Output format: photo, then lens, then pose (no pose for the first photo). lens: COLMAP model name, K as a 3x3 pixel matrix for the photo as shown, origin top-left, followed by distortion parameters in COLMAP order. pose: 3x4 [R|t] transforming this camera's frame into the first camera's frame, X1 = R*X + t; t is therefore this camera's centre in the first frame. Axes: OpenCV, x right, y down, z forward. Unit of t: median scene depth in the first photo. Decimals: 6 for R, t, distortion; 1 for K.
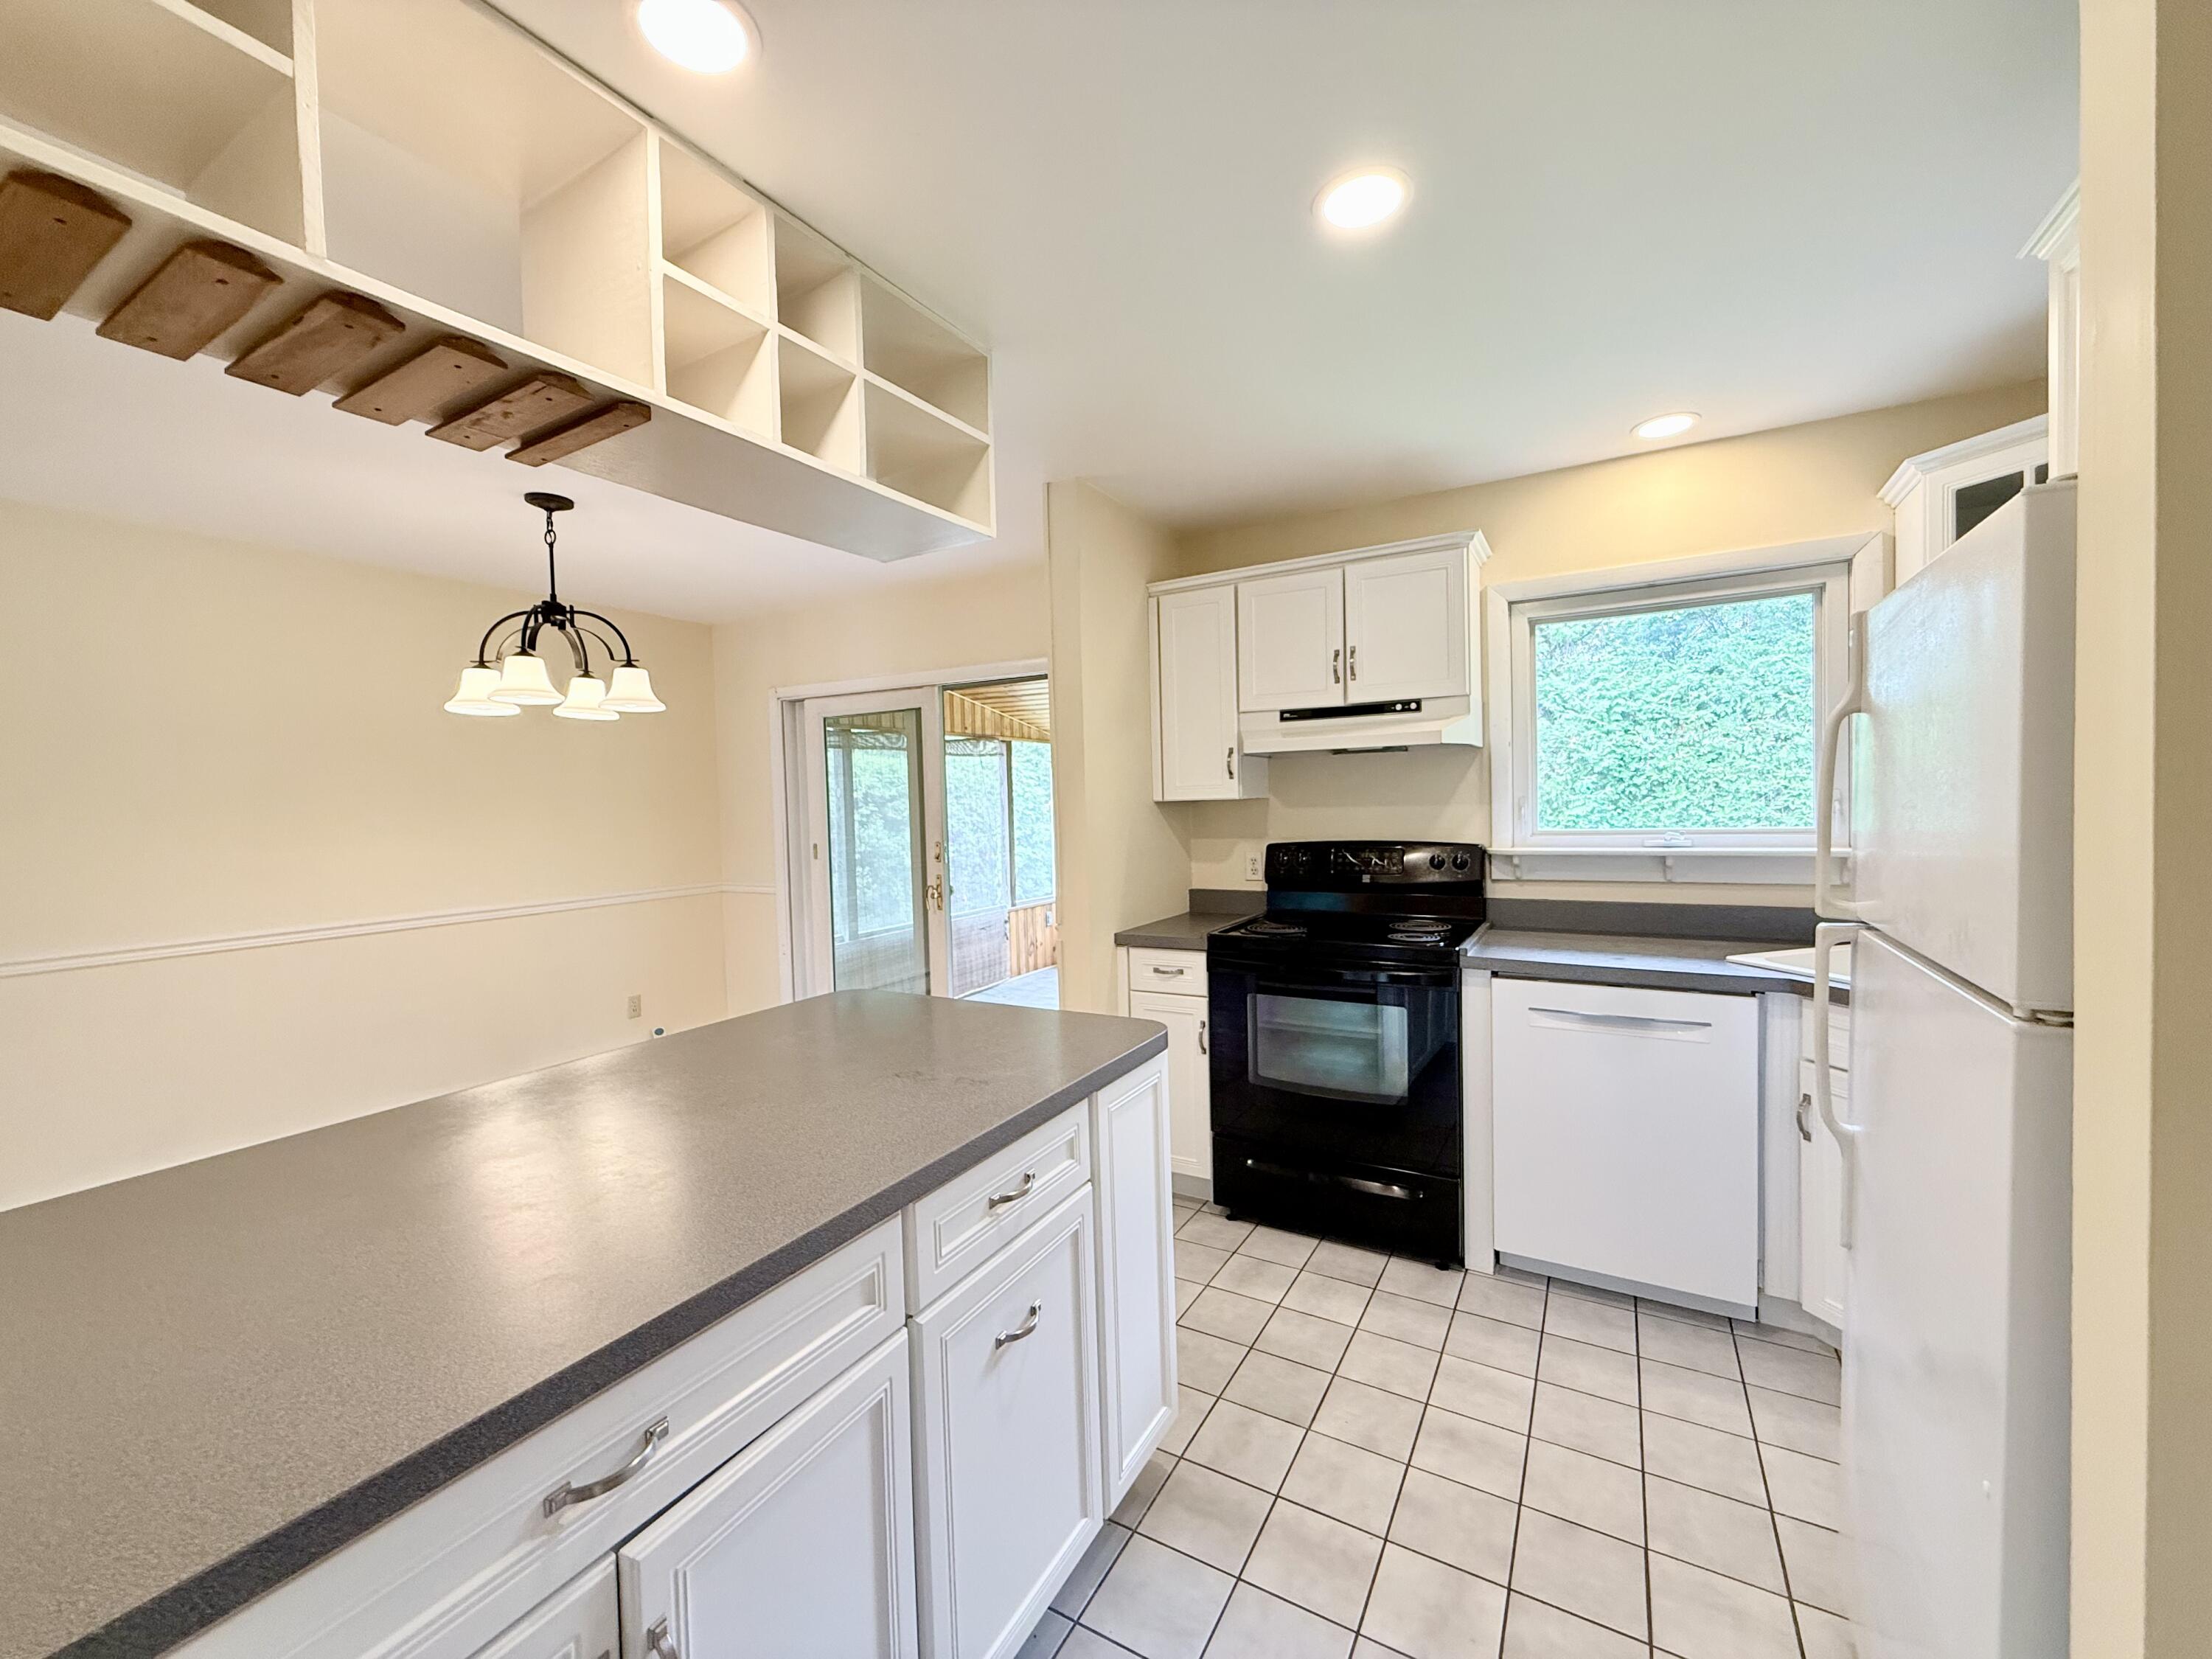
lens RADIAL K [[880.1, 0, 1100.9], [0, 880.1, 829.9], [0, 0, 1]] dist [0.000124, 0.000453]
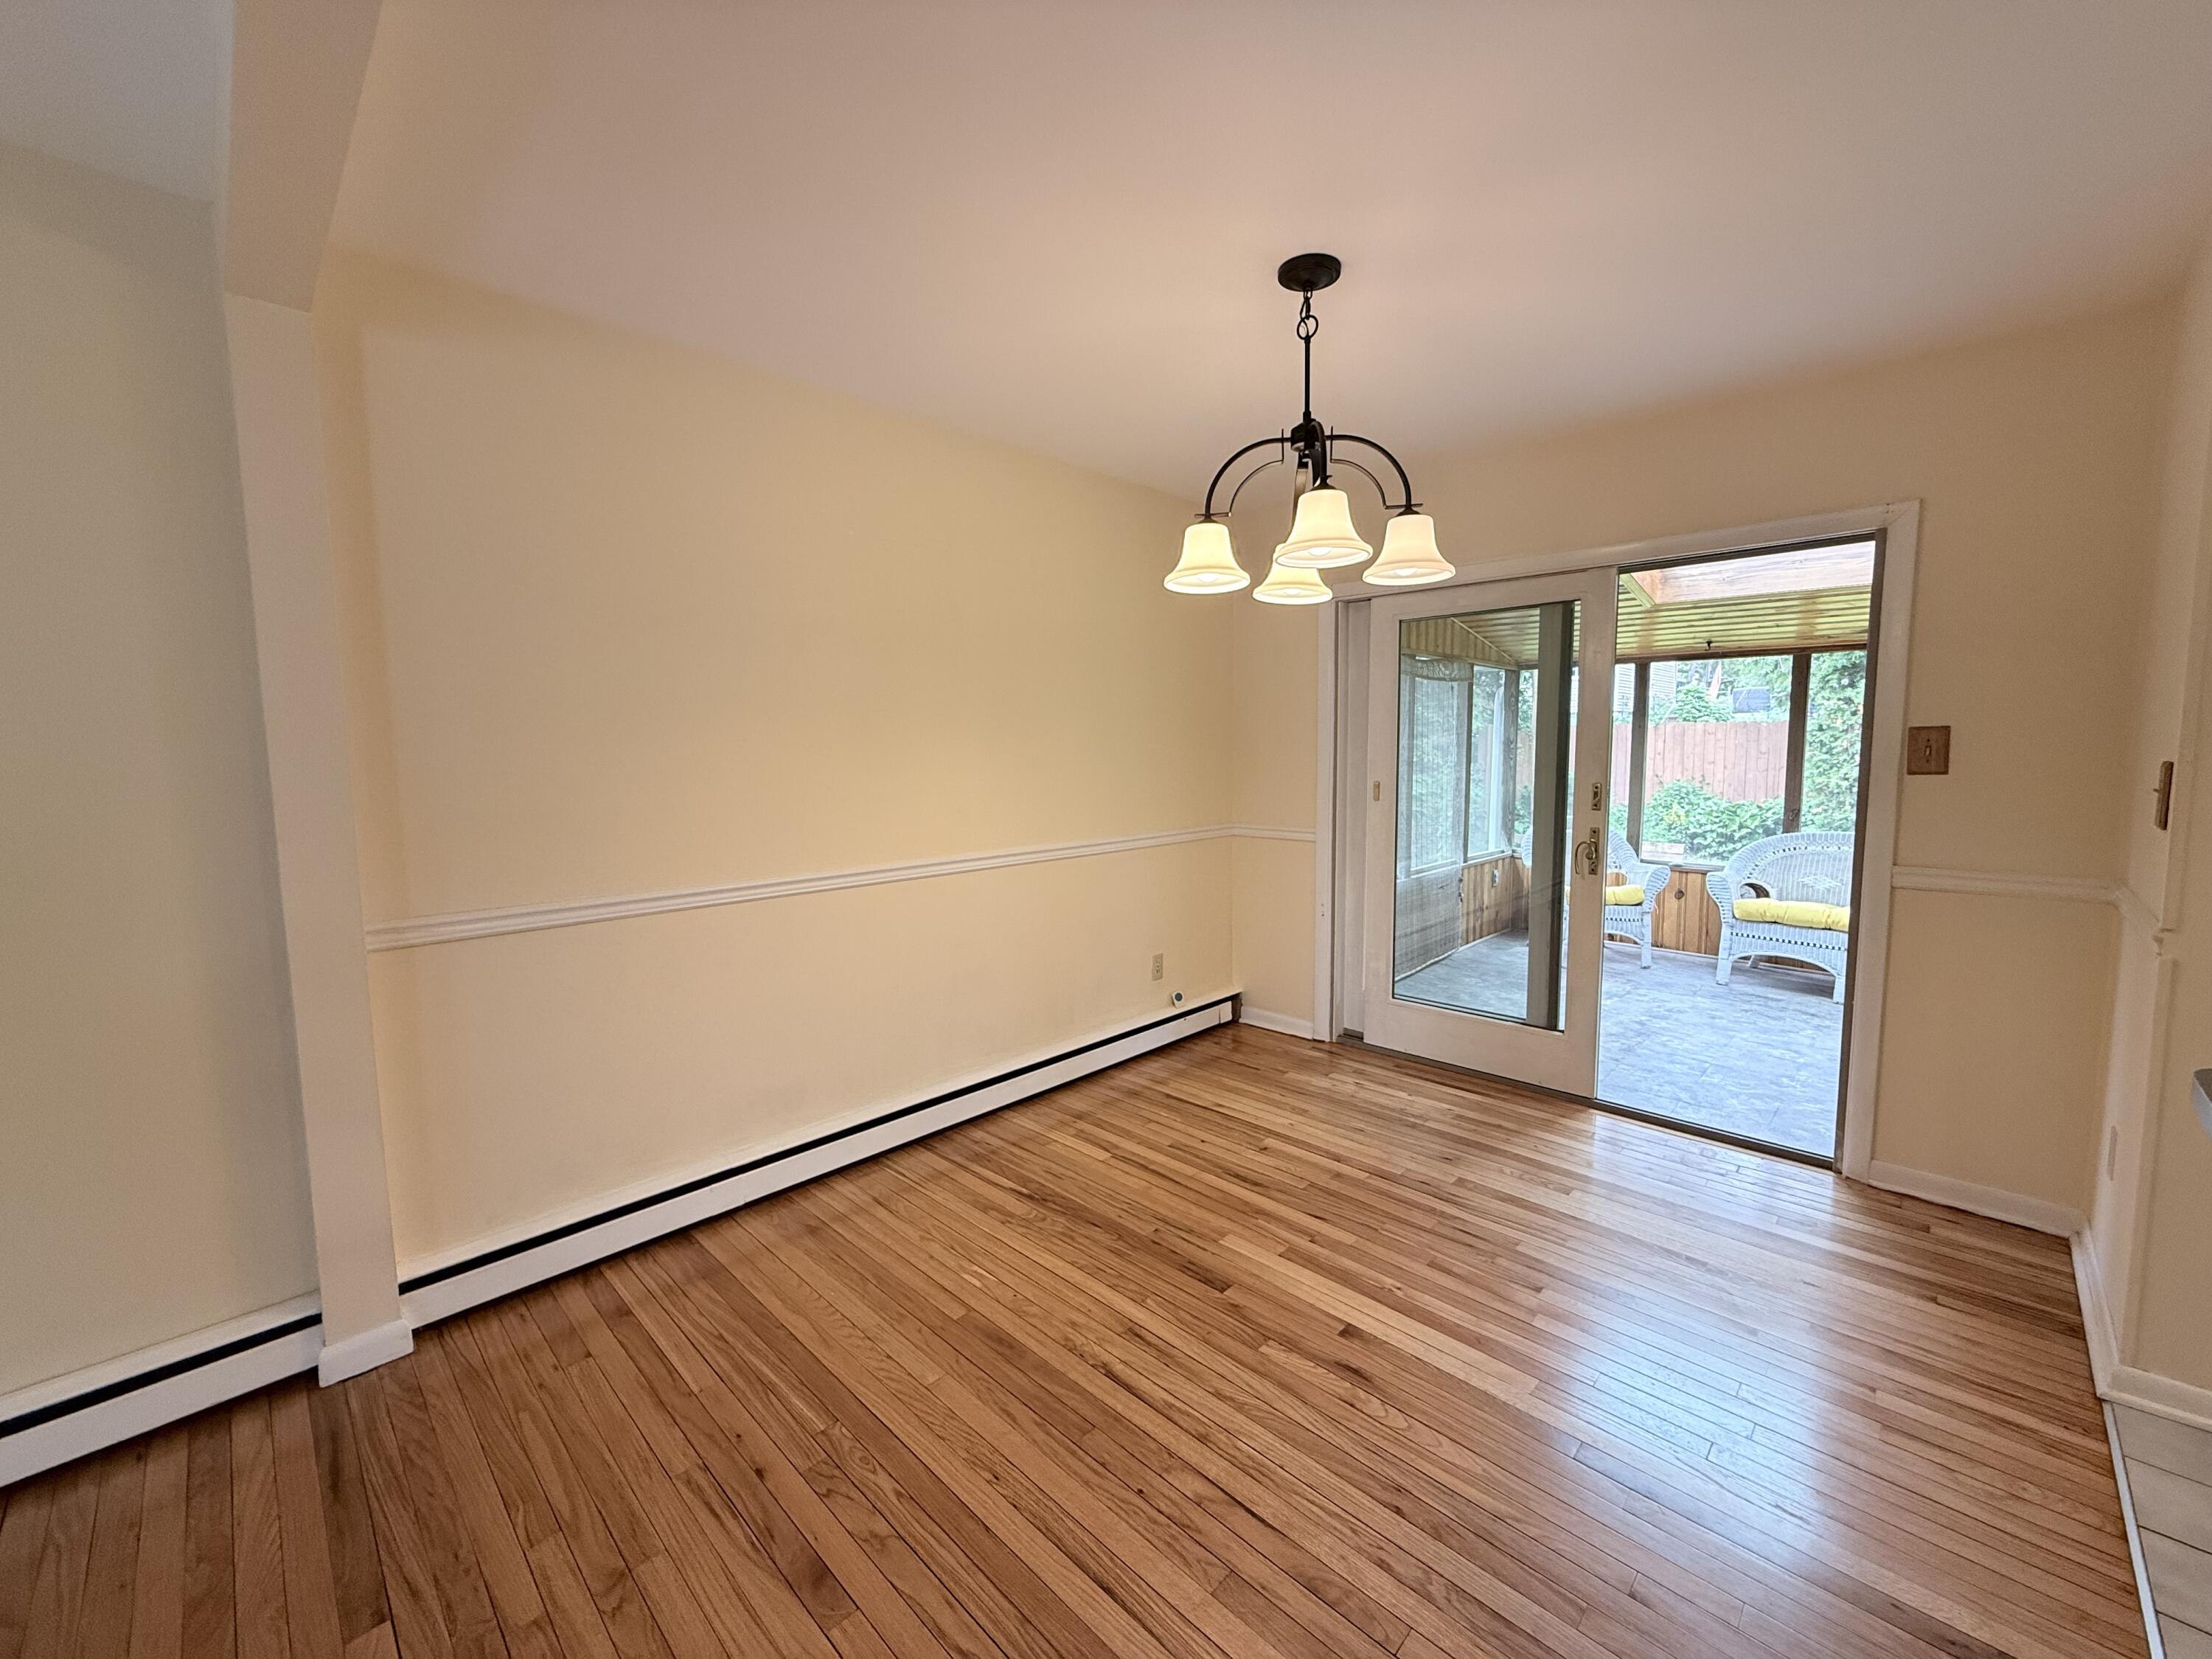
lens RADIAL K [[880.1, 0, 1104.1], [0, 880.1, 829.4], [0, 0, 1]] dist [0.000124, 0.000453]
pose [[0.968566, 0.039782, -0.245557, -0.570455], [-0.023790, 0.997419, 0.067751, 0.017549], [0.247618, -0.059780, 0.967012, 0.256962]]
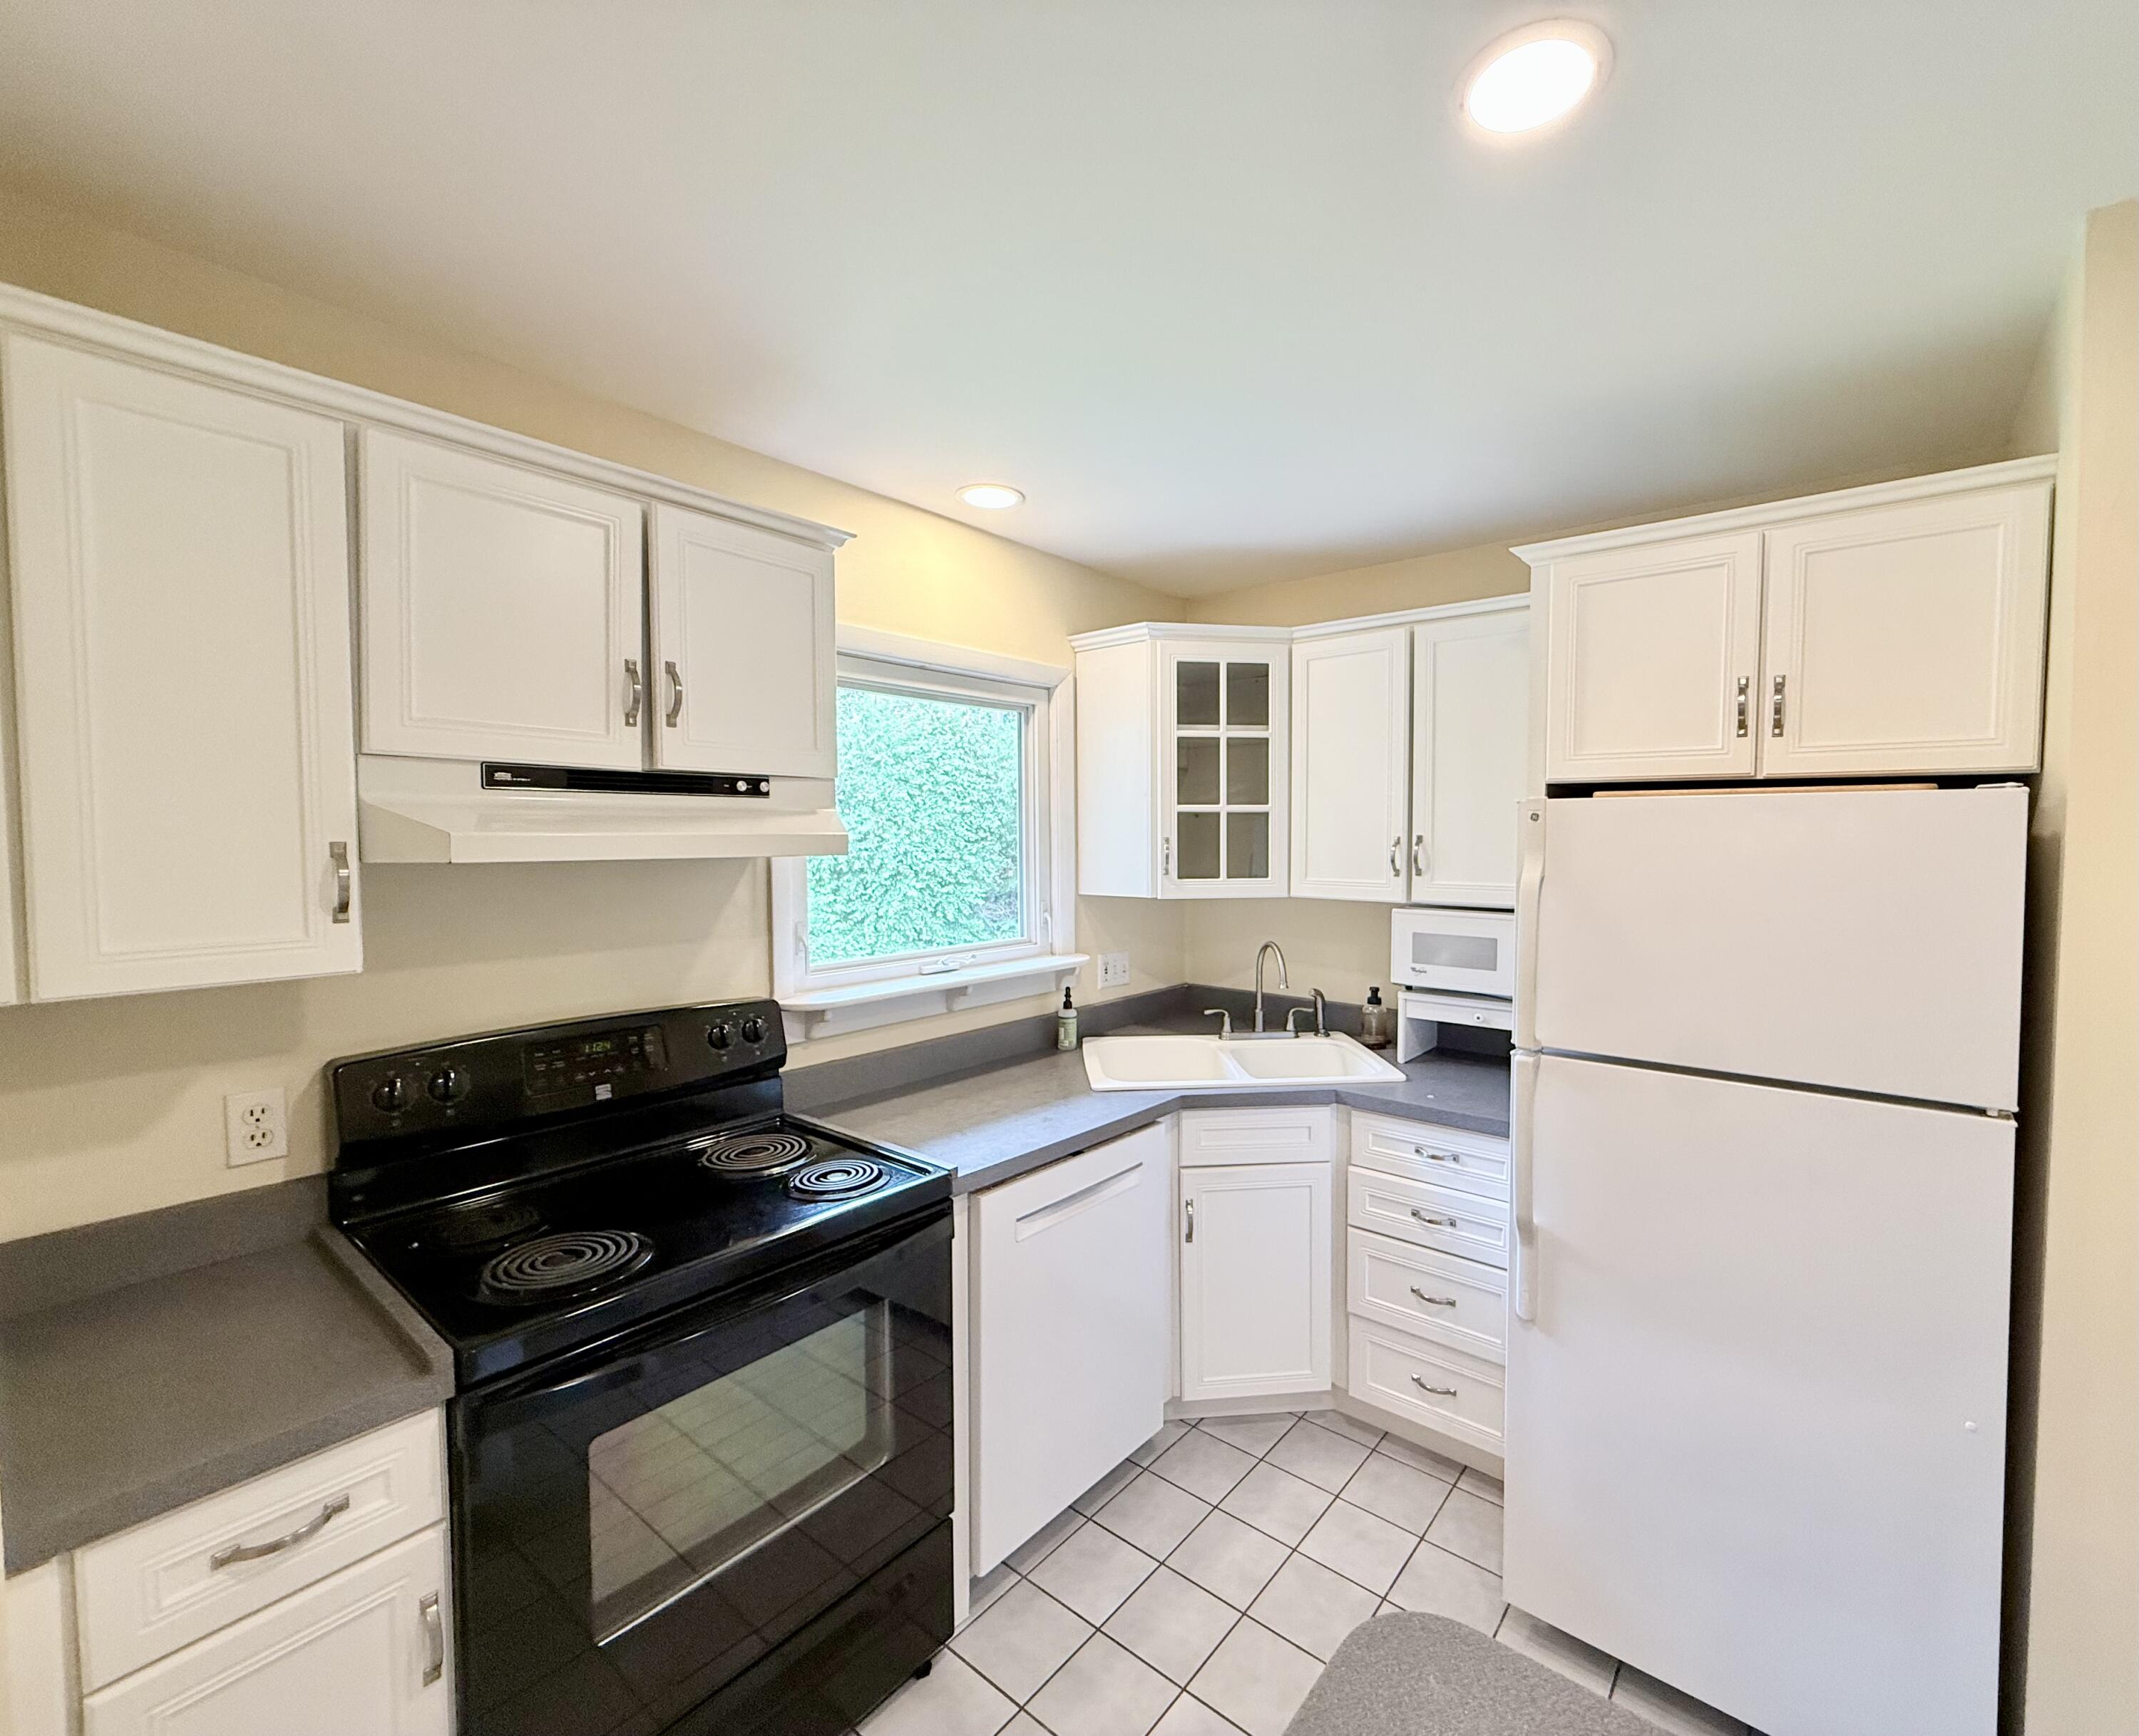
lens RADIAL K [[922.1, 0, 1155.2], [0, 922.1, 872.3], [0, 0, 1]] dist [0.001772, 0.000036]
pose [[0.128323, -0.016035, 0.991603, -0.213203], [0.027544, 0.999541, 0.012598, -0.077896], [-0.991350, 0.025696, 0.128706, 0.612579]]
